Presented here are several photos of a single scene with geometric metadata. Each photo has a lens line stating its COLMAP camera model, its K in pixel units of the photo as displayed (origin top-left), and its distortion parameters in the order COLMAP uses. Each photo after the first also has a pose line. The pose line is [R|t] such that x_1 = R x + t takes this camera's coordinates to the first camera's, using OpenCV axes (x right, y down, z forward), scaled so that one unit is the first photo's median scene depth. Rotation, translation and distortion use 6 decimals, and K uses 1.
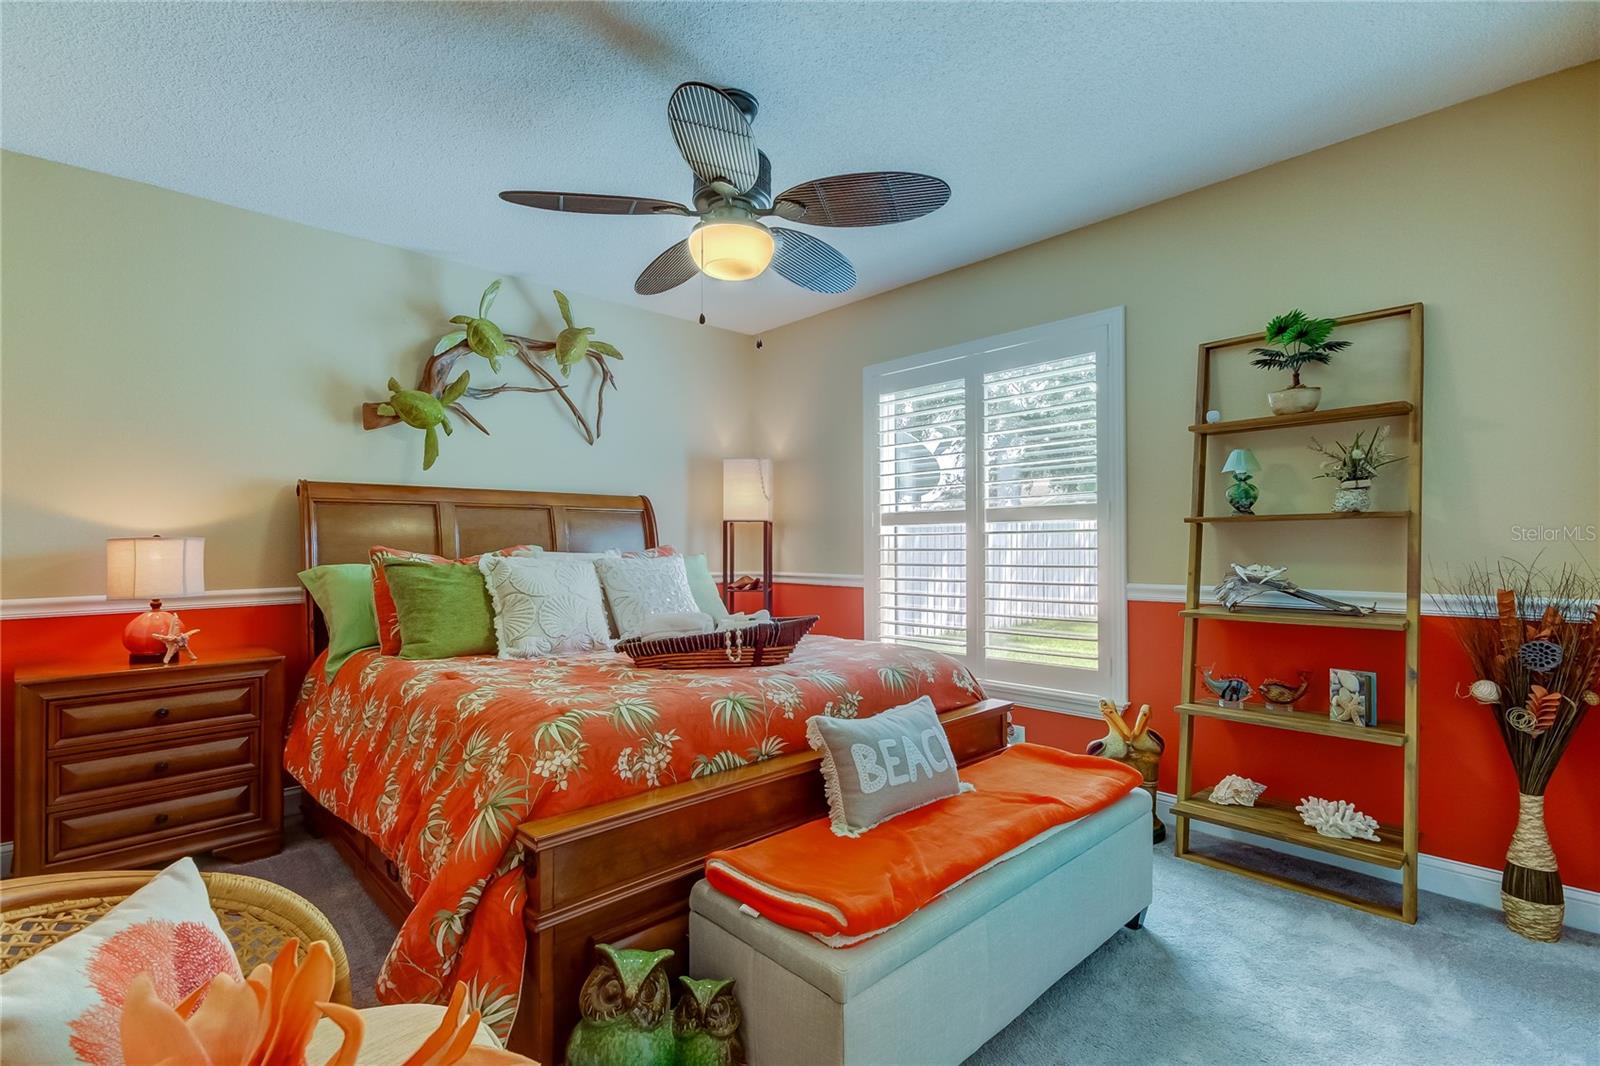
lens RADIAL K [[742.4, 0, 795.8], [0, 742.4, 533.1], [0, 0, 1]] dist [0.026531, -0.010790]
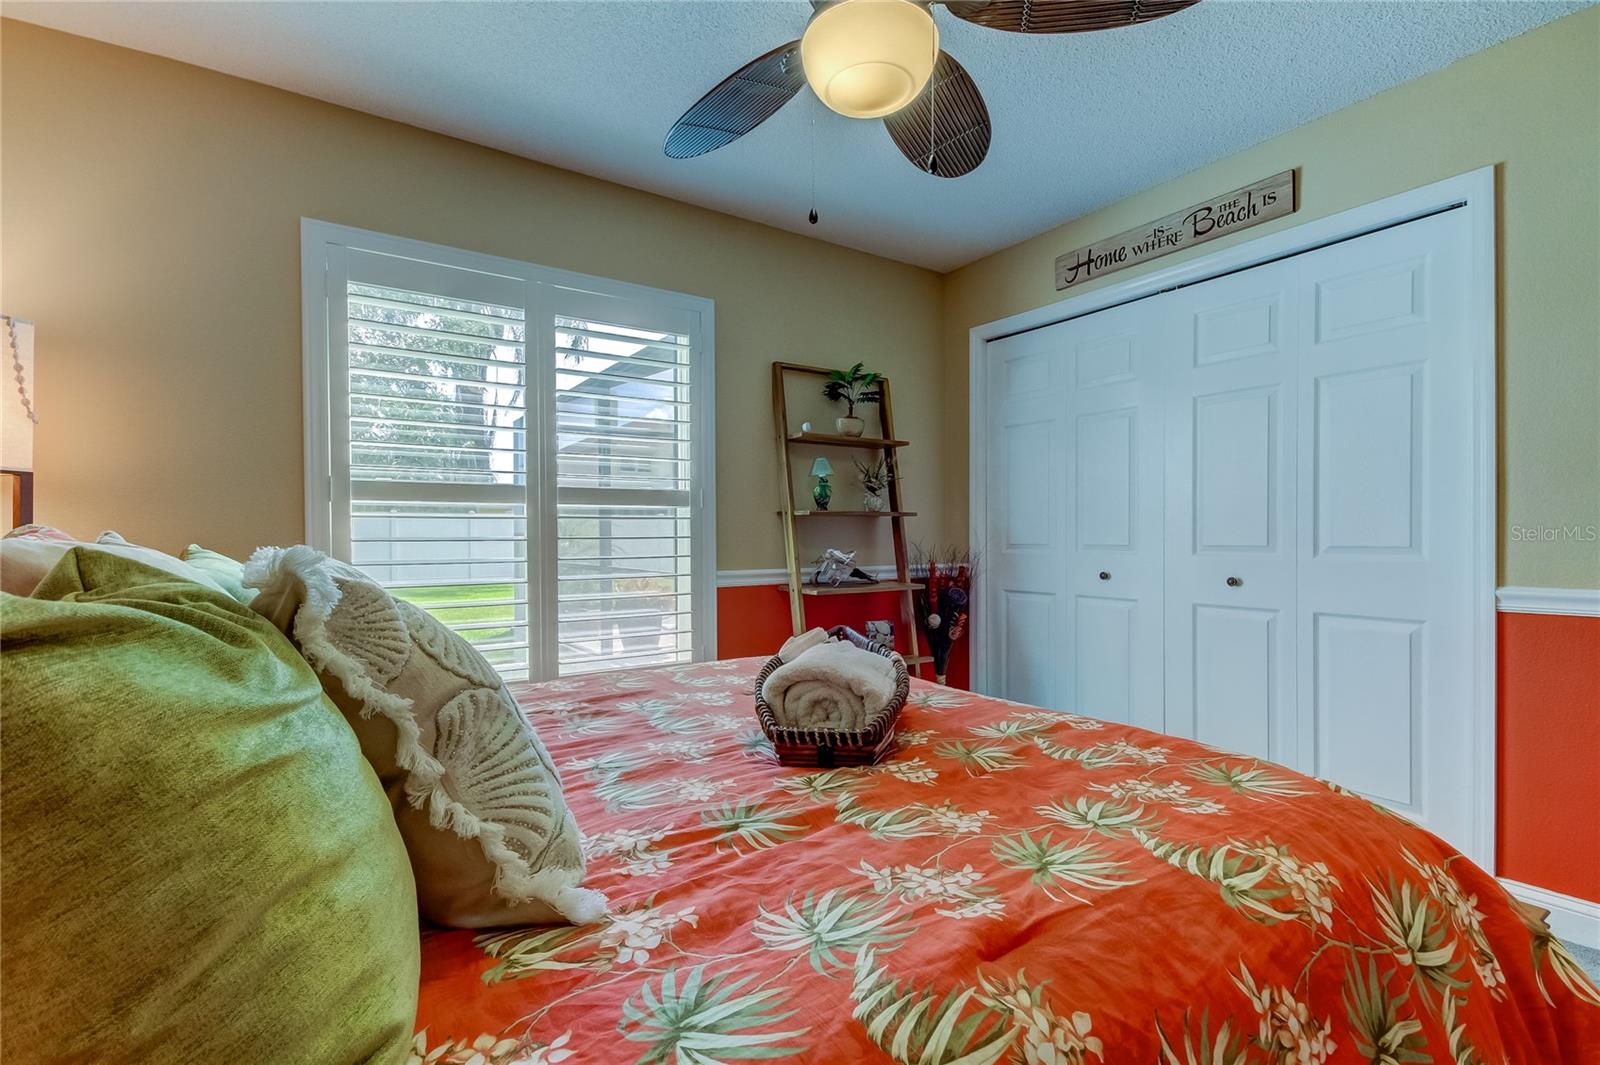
lens RADIAL K [[742.4, 0, 794.8], [0, 742.4, 538.6], [0, 0, 1]] dist [0.026531, -0.010790]
pose [[0.174096, 0.008802, 0.984689, -0.590108], [-0.011313, 0.999912, -0.006938, 0.030415], [-0.984664, -0.009932, 0.174180, 0.764023]]
